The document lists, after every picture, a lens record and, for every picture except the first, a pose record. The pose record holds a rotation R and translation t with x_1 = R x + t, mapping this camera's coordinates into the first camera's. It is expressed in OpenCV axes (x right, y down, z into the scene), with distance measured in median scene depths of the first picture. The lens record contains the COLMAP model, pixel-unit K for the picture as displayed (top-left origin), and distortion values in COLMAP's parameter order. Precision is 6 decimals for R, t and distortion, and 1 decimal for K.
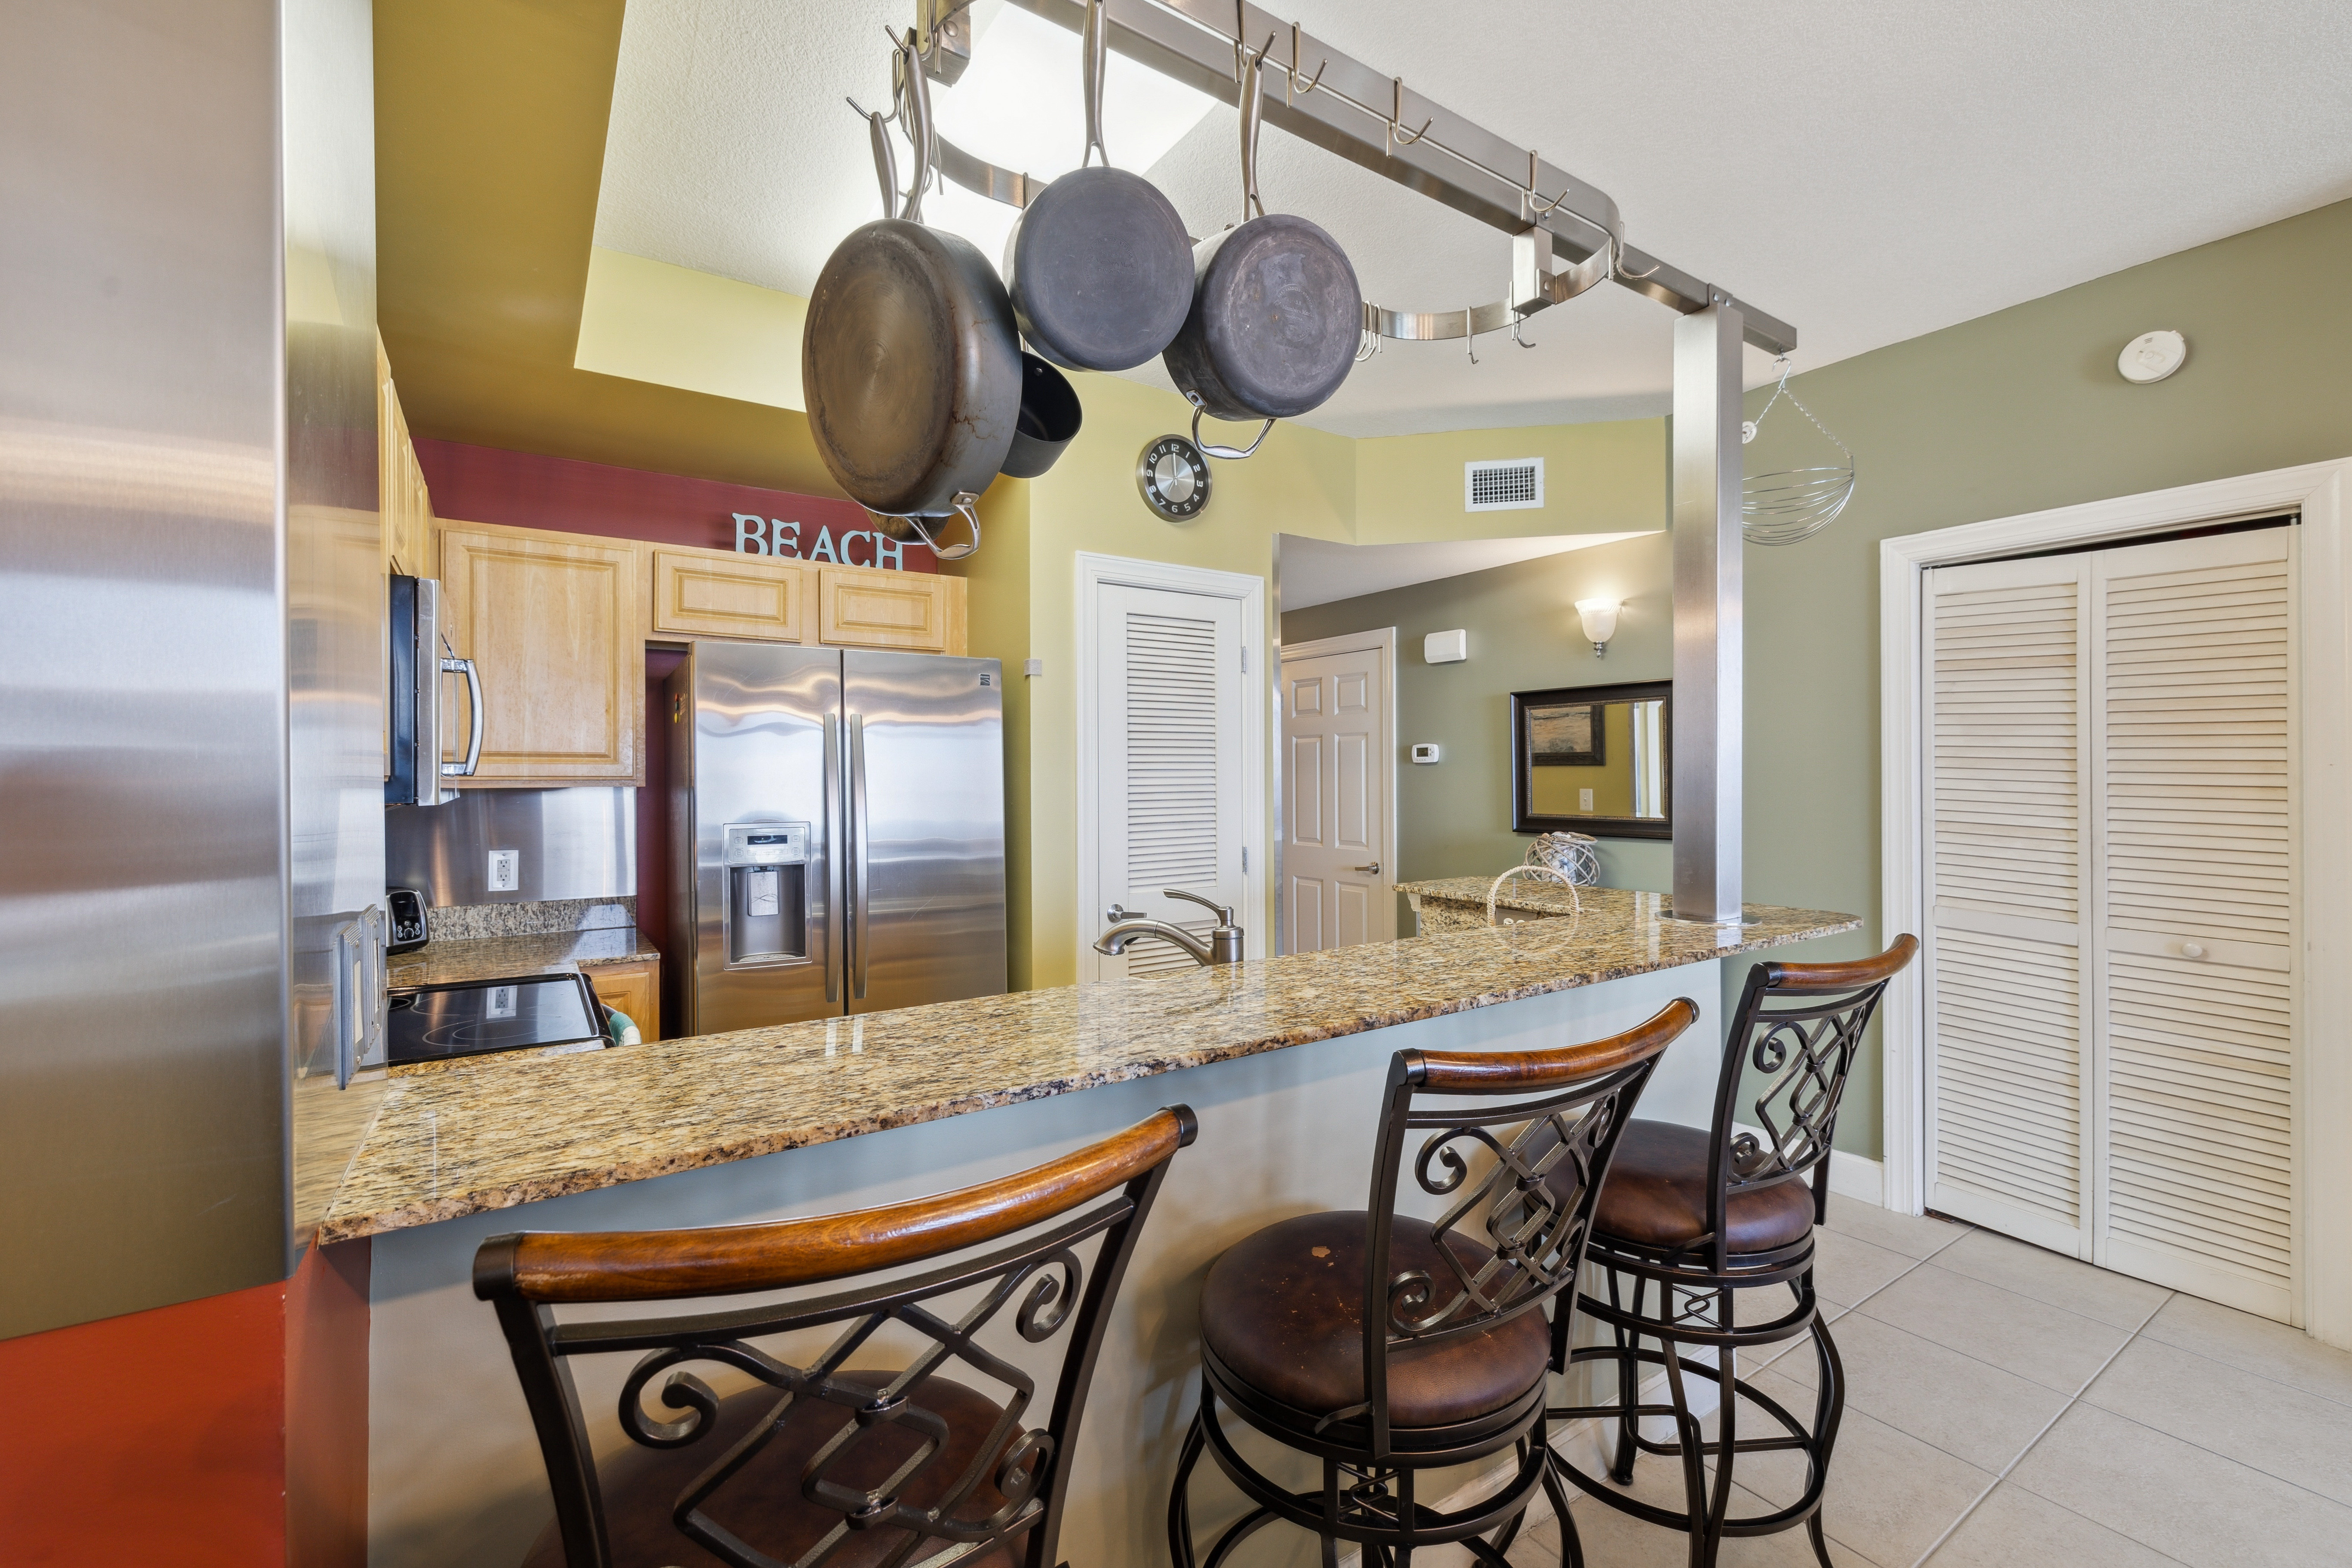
lens RADIAL K [[990.4, 0, 1169.7], [0, 990.4, 768.9], [0, 0, 1]] dist [-0.001914, 0.000326]
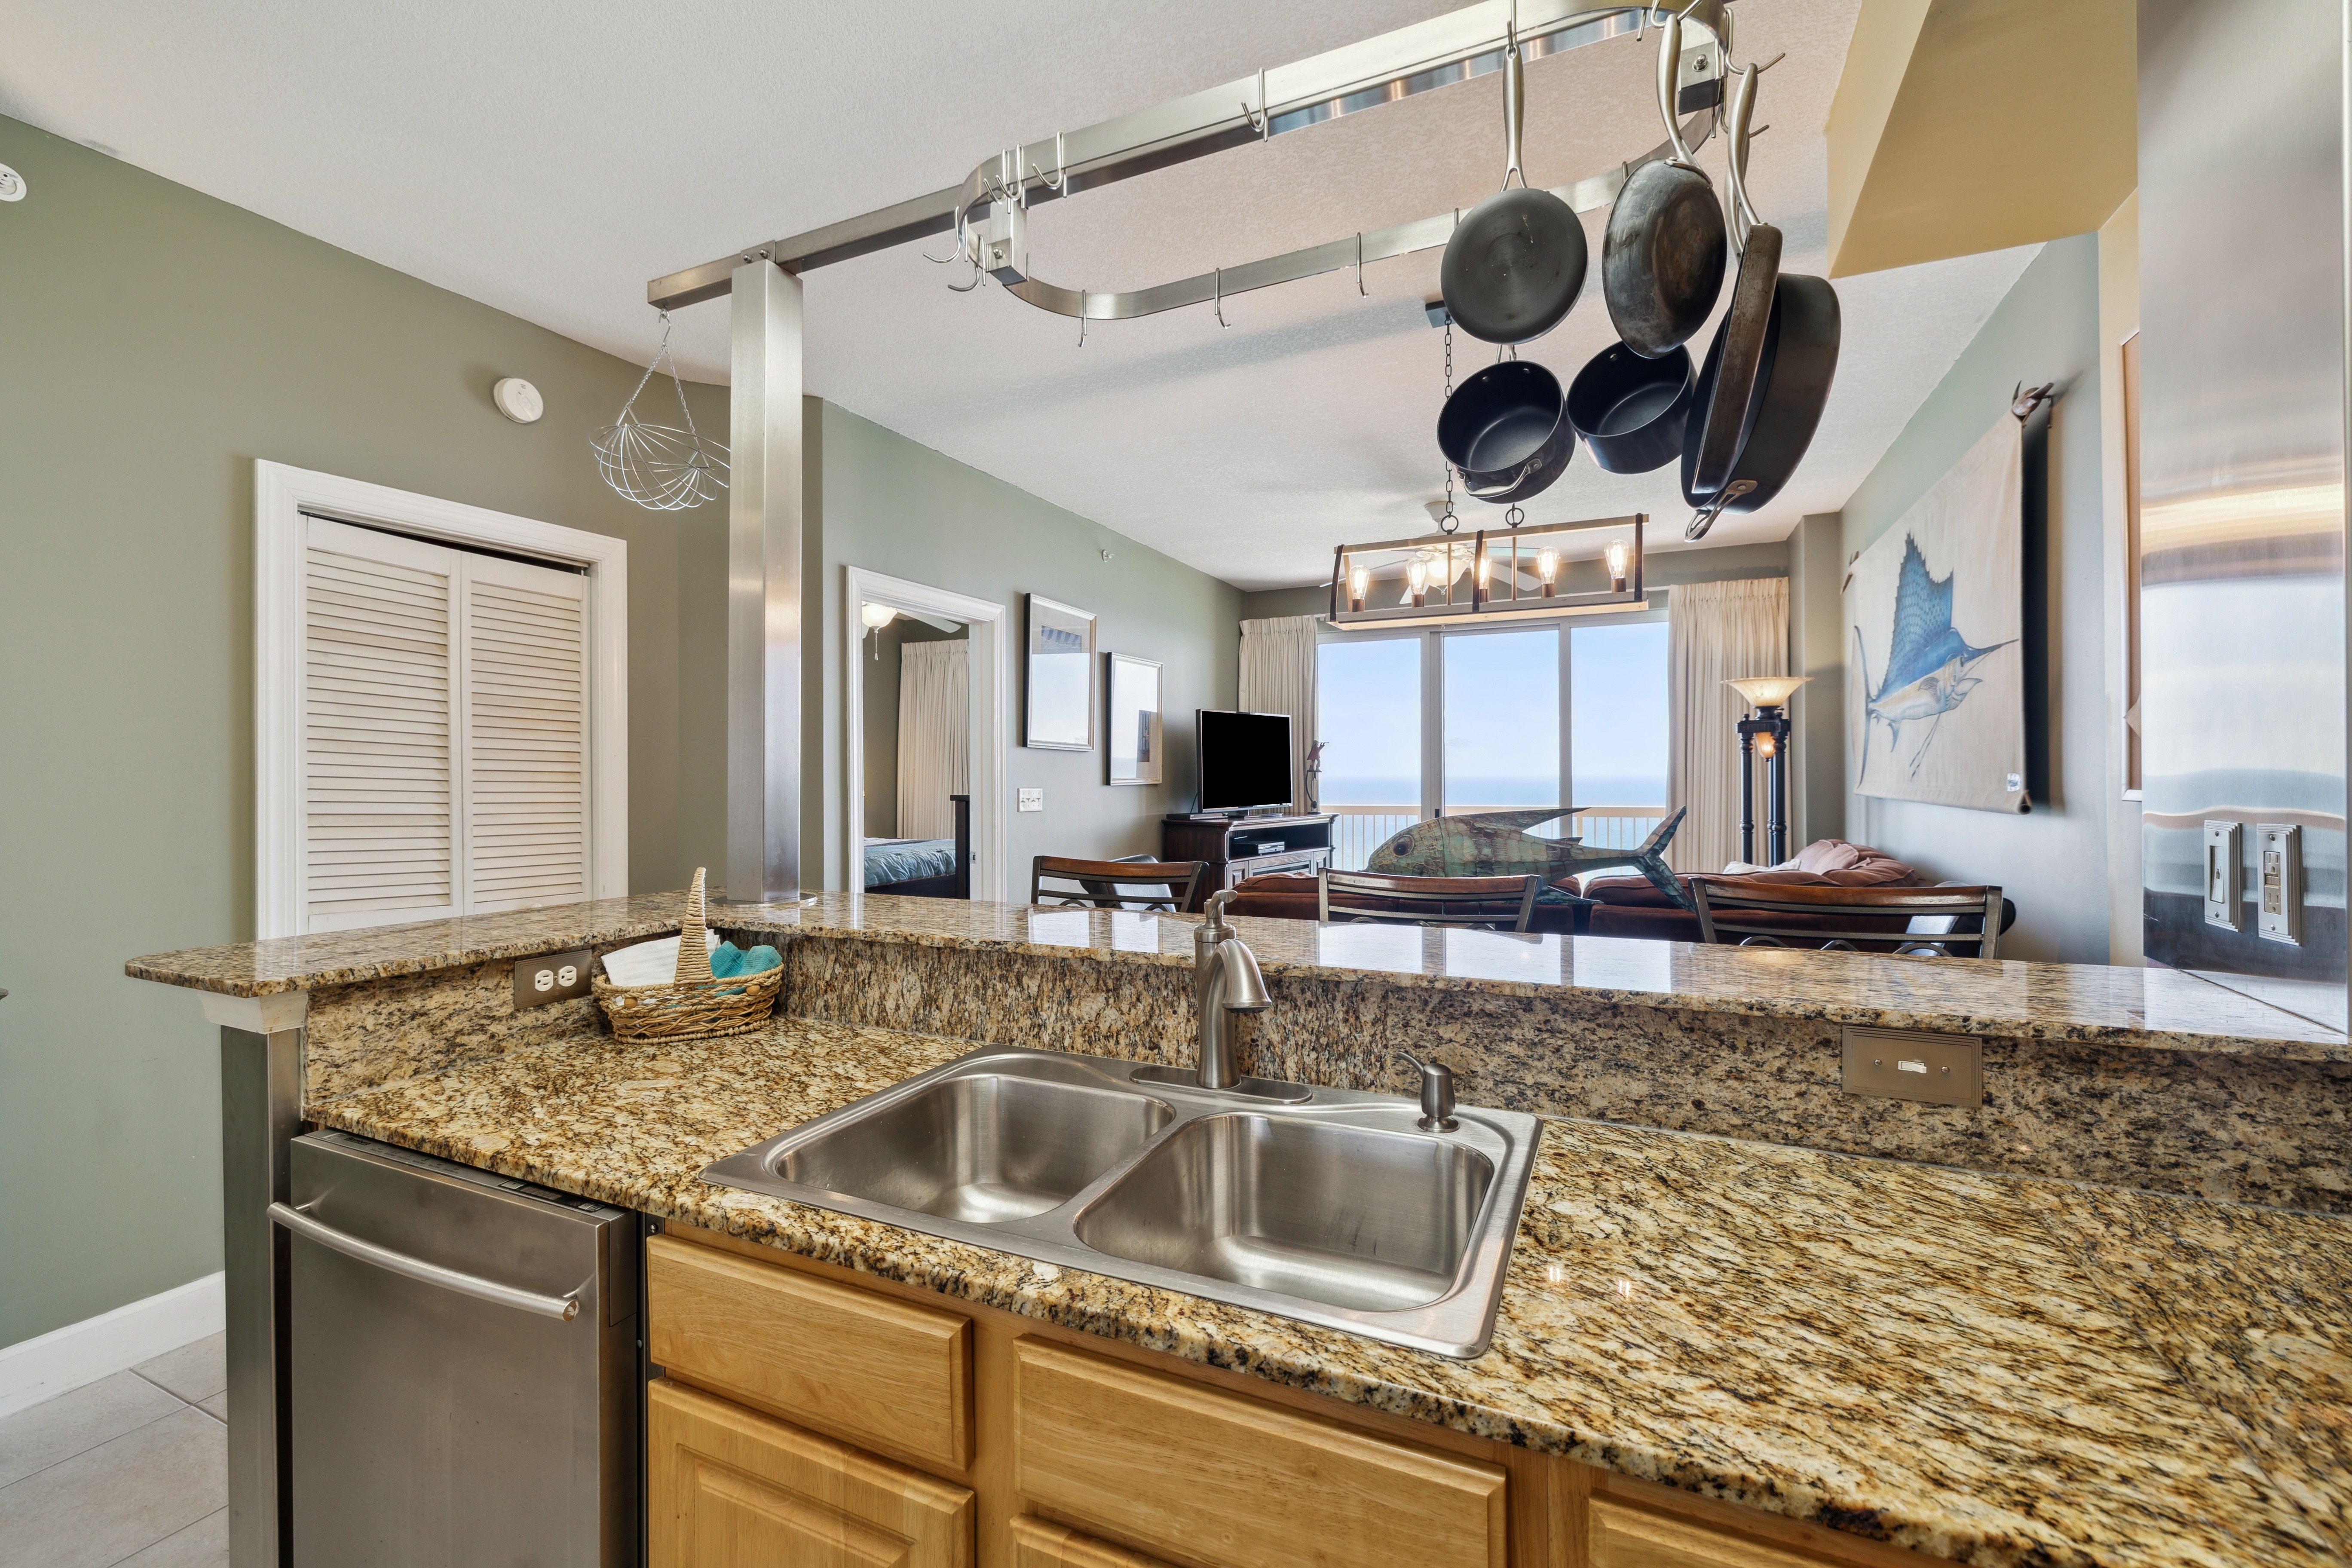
lens RADIAL K [[990.4, 0, 1178.3], [0, 990.4, 769.0], [0, 0, 1]] dist [-0.001914, 0.000326]
pose [[-0.521591, 0.011732, 0.853115, -0.324708], [0.006352, 0.999931, -0.009868, 0.025991], [-0.853172, 0.000272, -0.521629, 0.789130]]
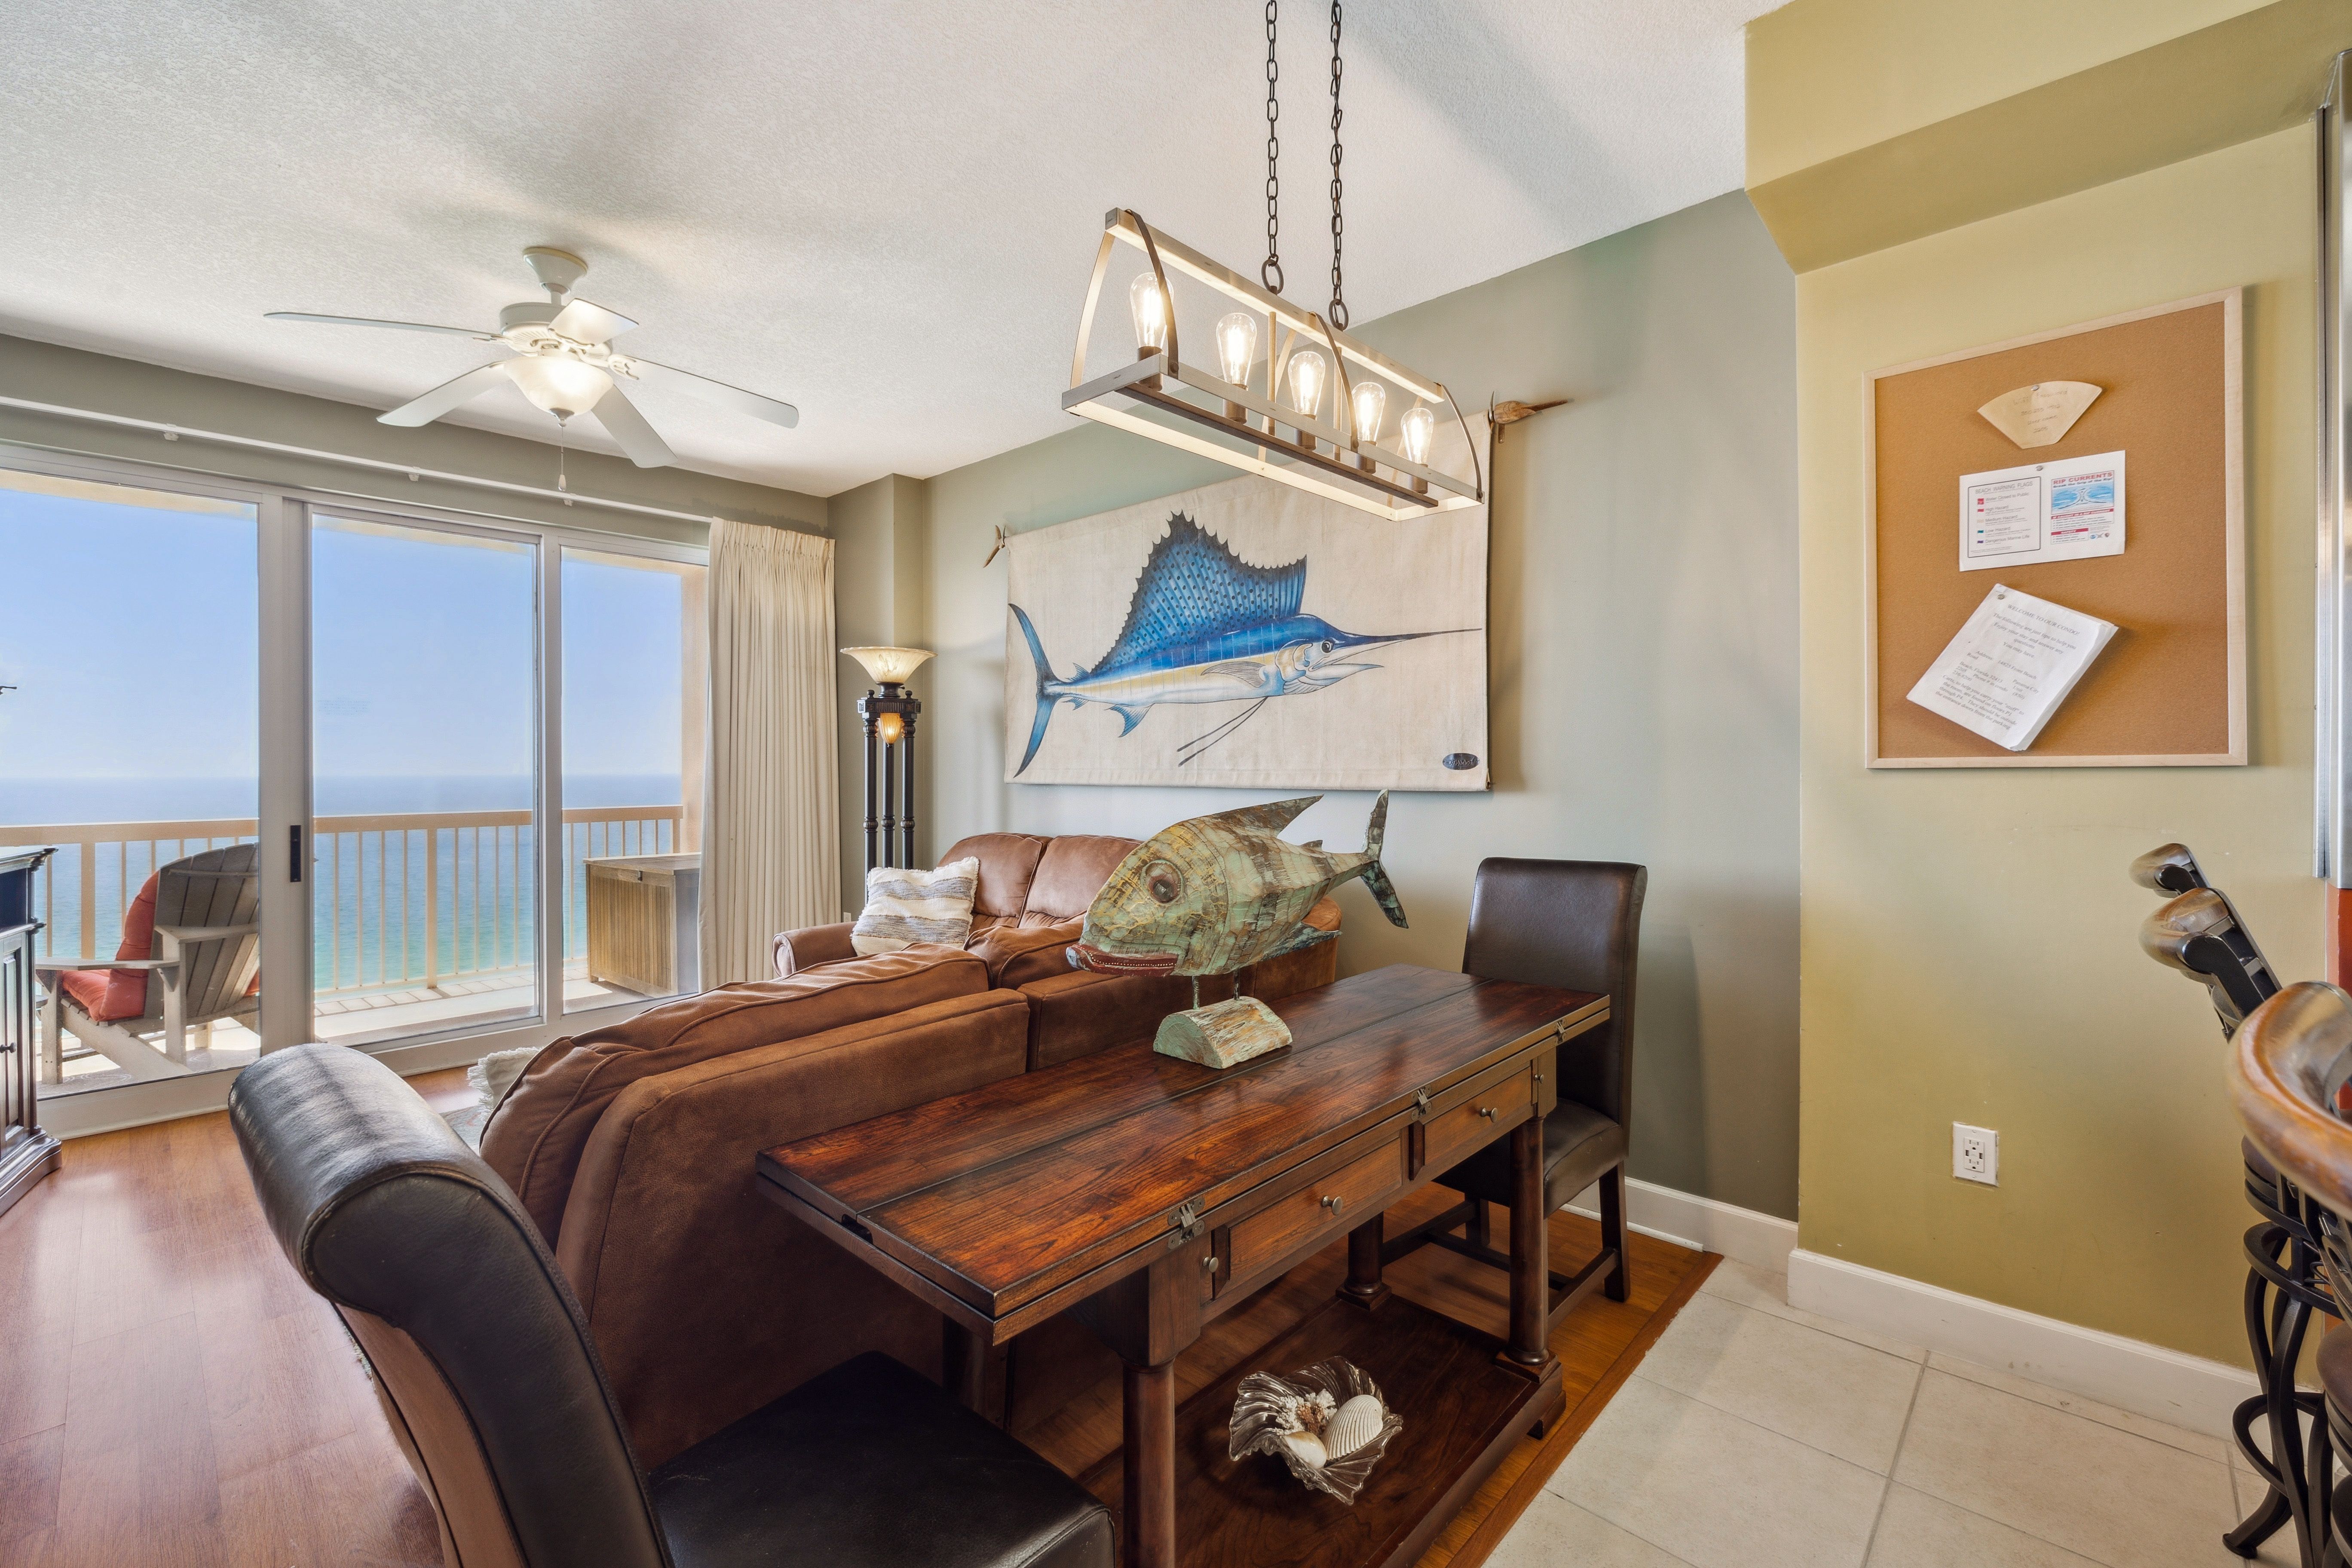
lens RADIAL K [[990.4, 0, 1180.0], [0, 990.4, 769.6], [0, 0, 1]] dist [-0.001914, 0.000326]
pose [[-0.972358, 0.010021, -0.233281, 0.523447], [0.009847, 0.999950, 0.001909, 0.037614], [0.233289, -0.000441, -0.972407, 0.557337]]
